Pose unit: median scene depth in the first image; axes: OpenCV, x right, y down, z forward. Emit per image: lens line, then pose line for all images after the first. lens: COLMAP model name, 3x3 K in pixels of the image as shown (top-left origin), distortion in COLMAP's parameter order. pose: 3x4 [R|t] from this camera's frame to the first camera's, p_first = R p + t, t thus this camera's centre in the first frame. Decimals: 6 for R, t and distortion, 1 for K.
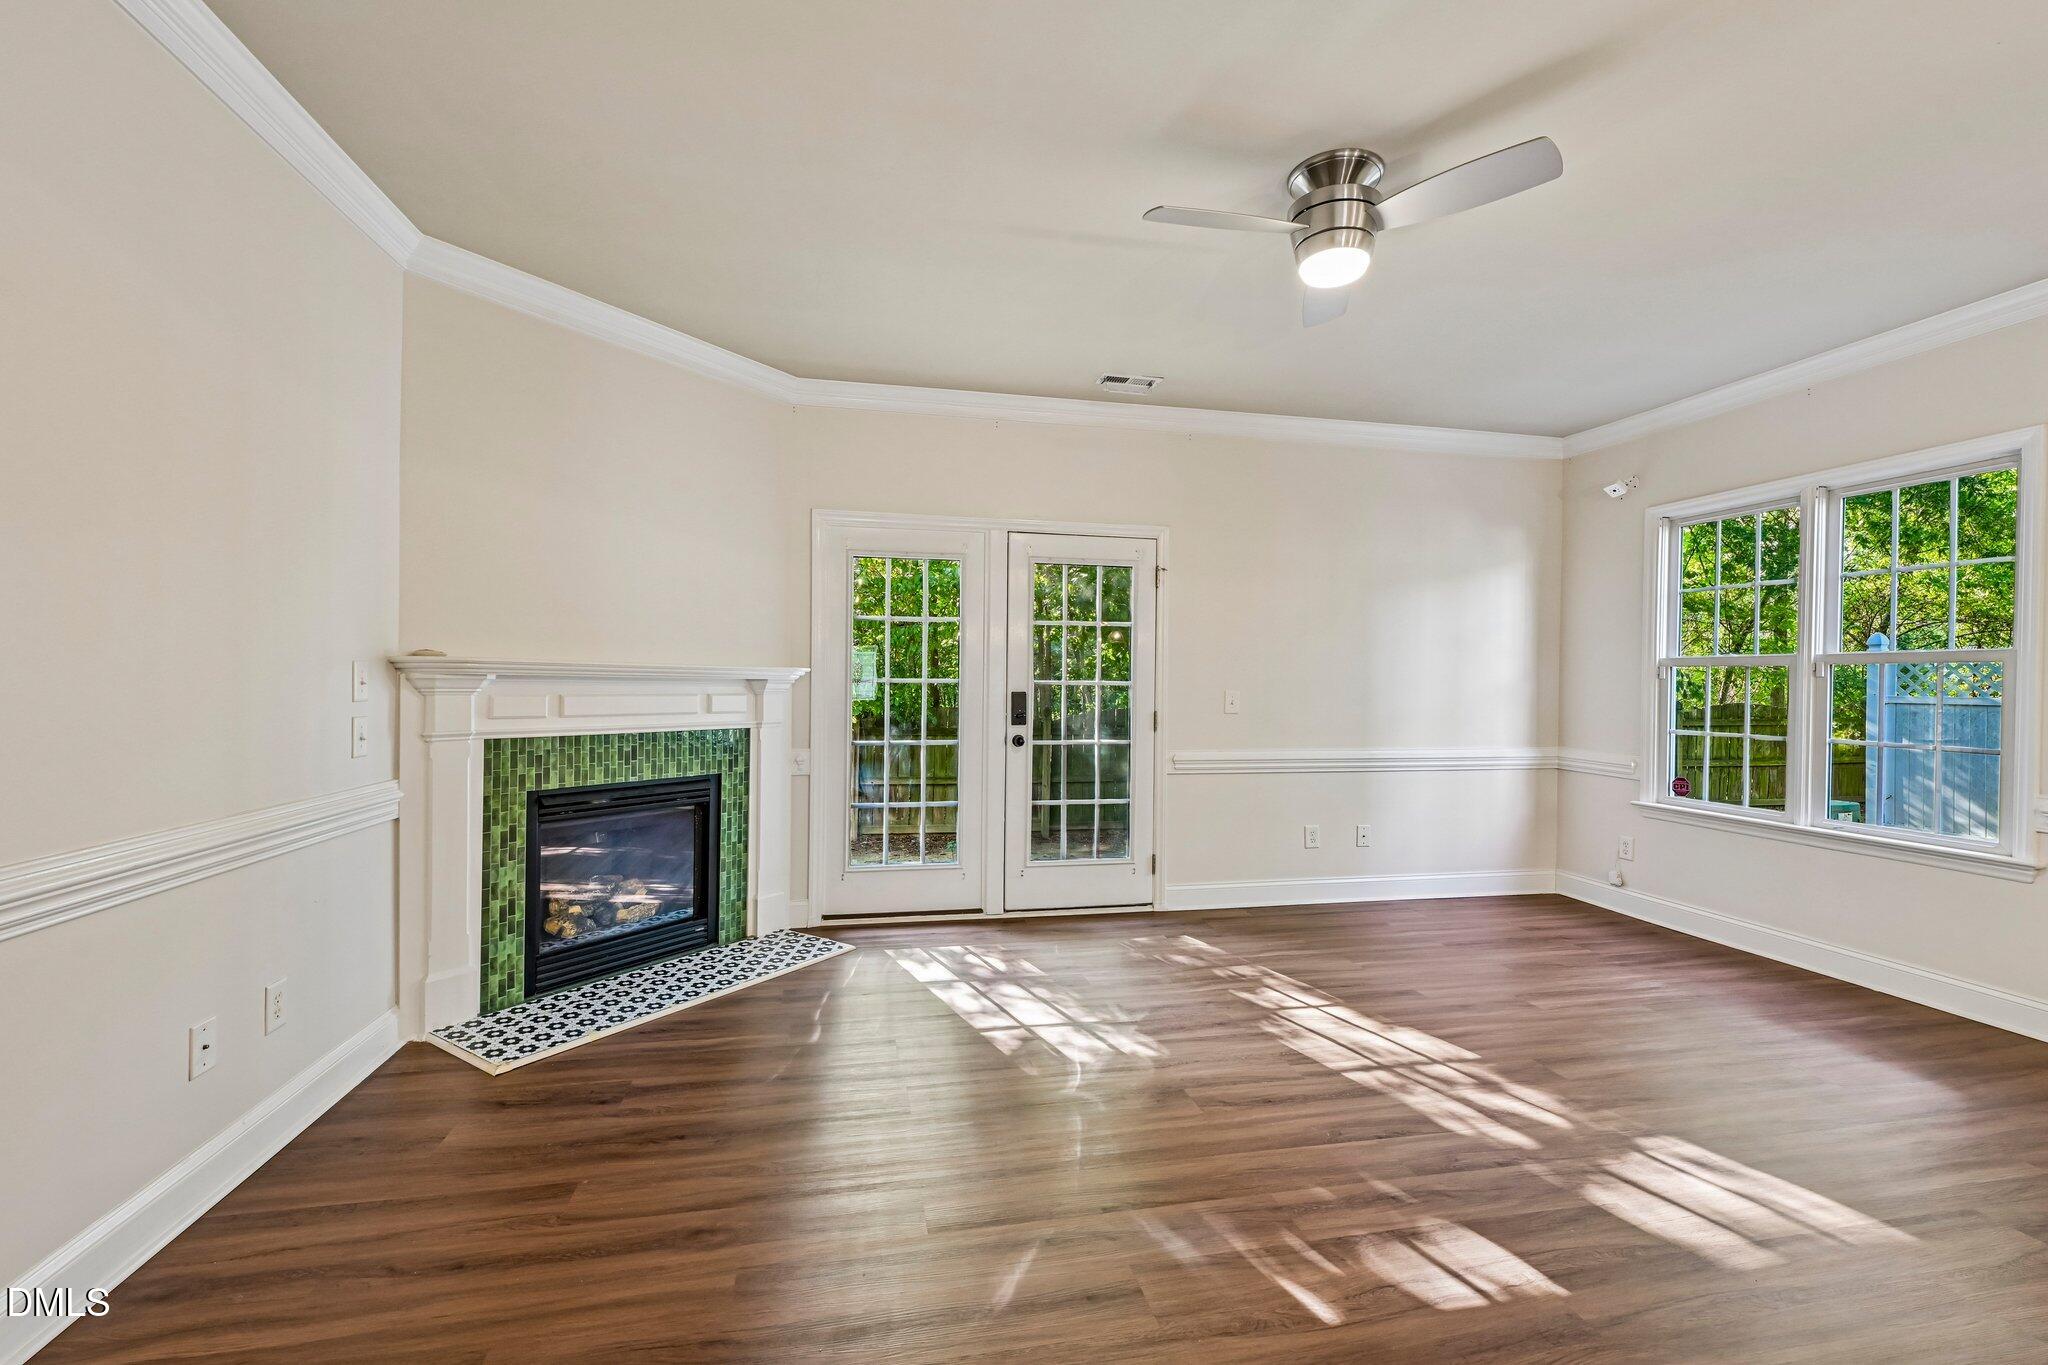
lens RADIAL K [[835.9, 0, 991.8], [0, 835.9, 684.3], [0, 0, 1]] dist [0.021344, 0.000356]
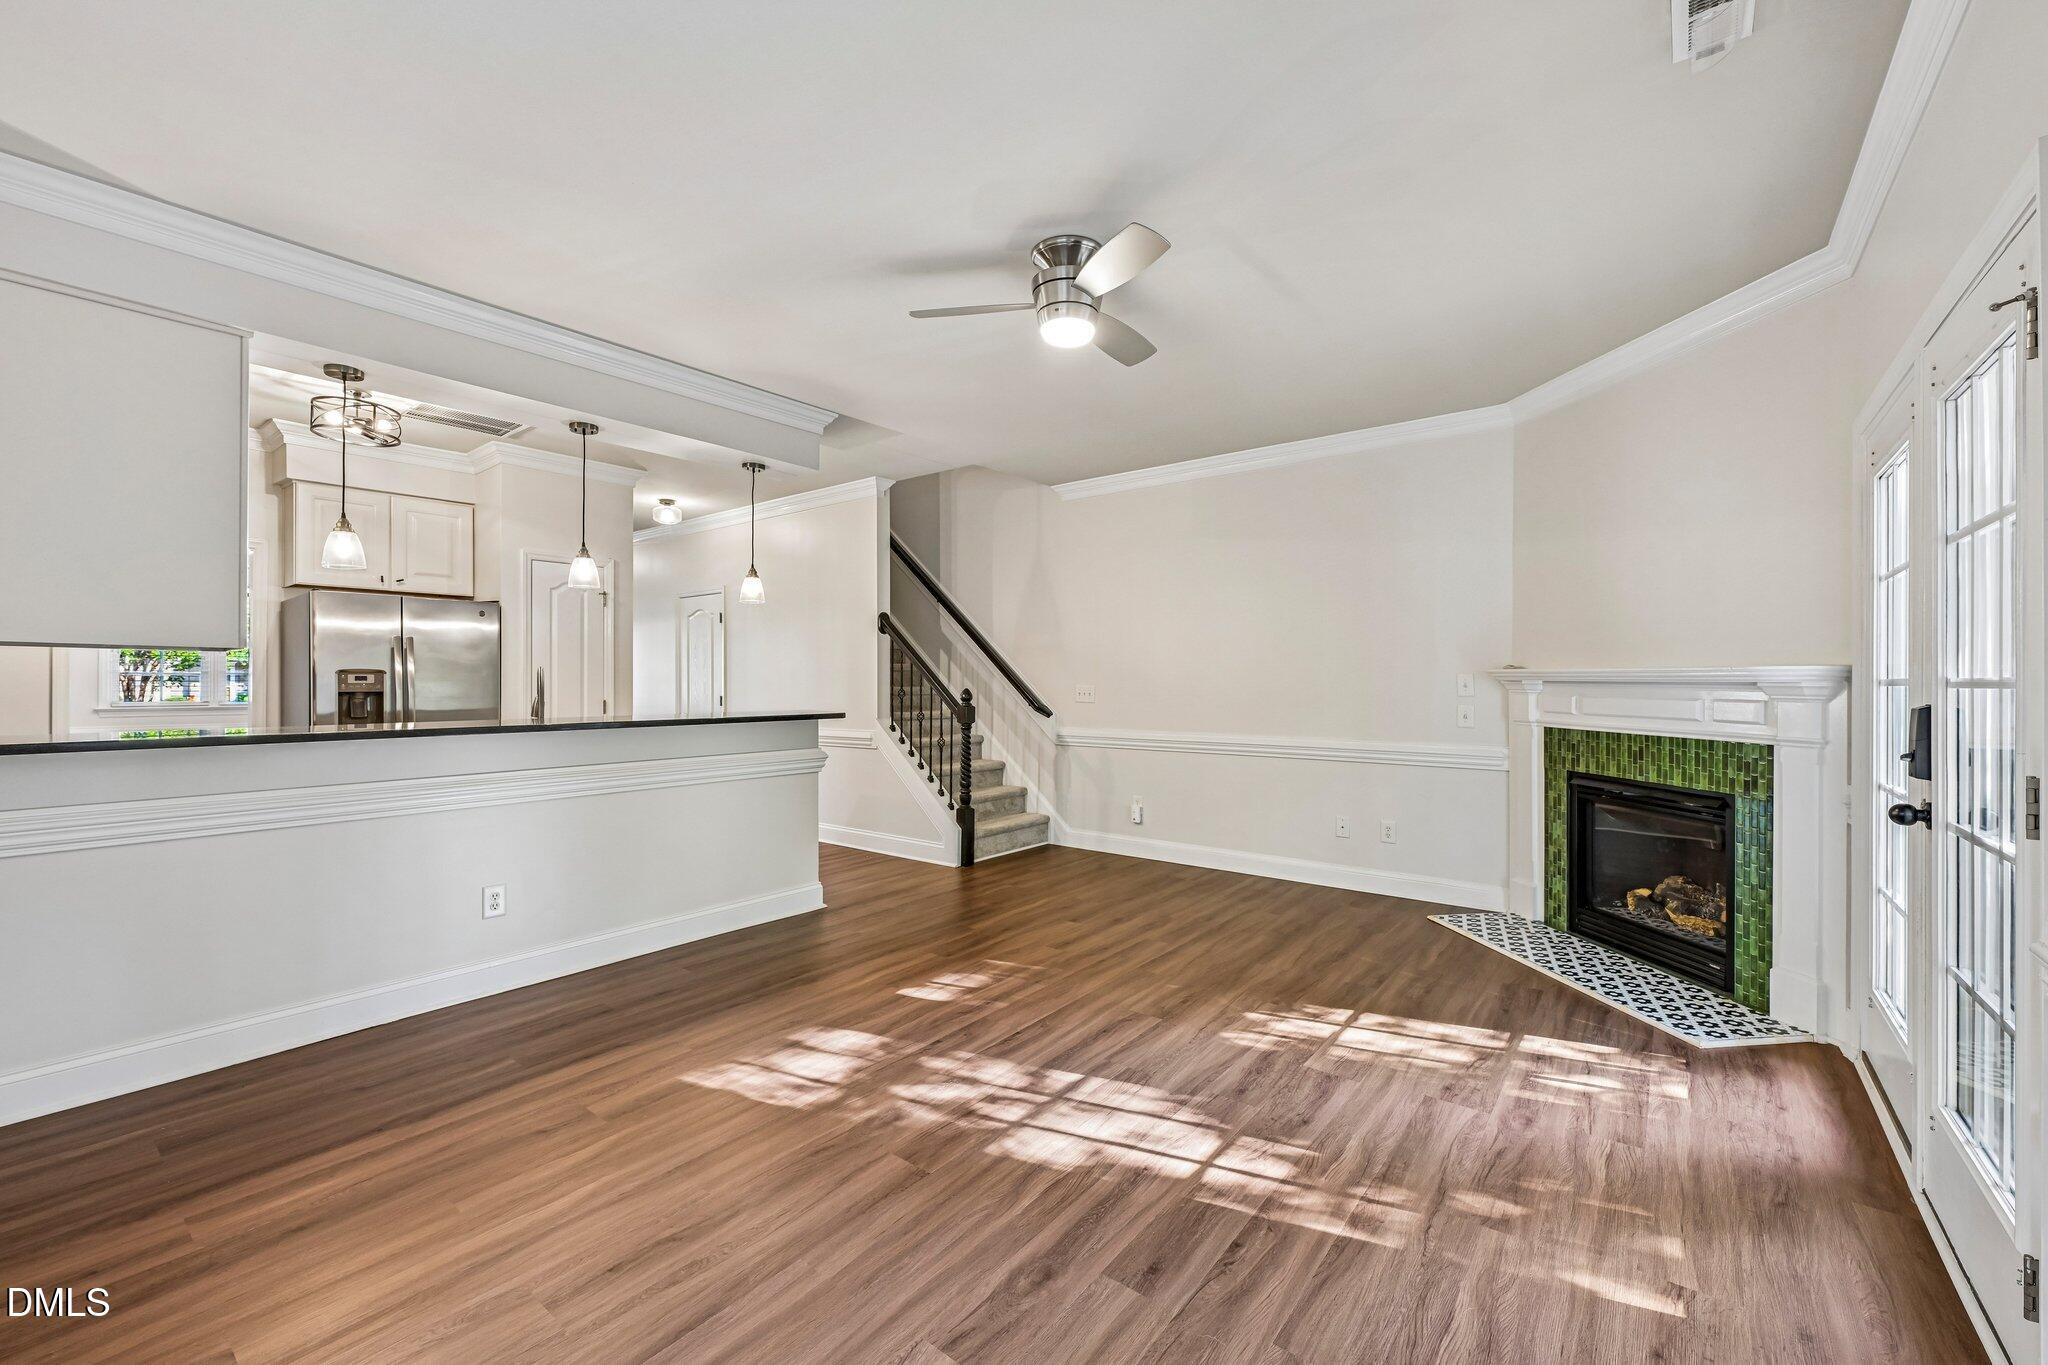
lens RADIAL K [[835.9, 0, 1023.4], [0, 835.9, 687.3], [0, 0, 1]] dist [0.021344, 0.000356]
pose [[-0.740819, -0.009762, -0.671634, 0.874221], [-0.014246, 0.999898, 0.001180, 0.008576], [0.671554, 0.010442, -0.740882, 1.295243]]
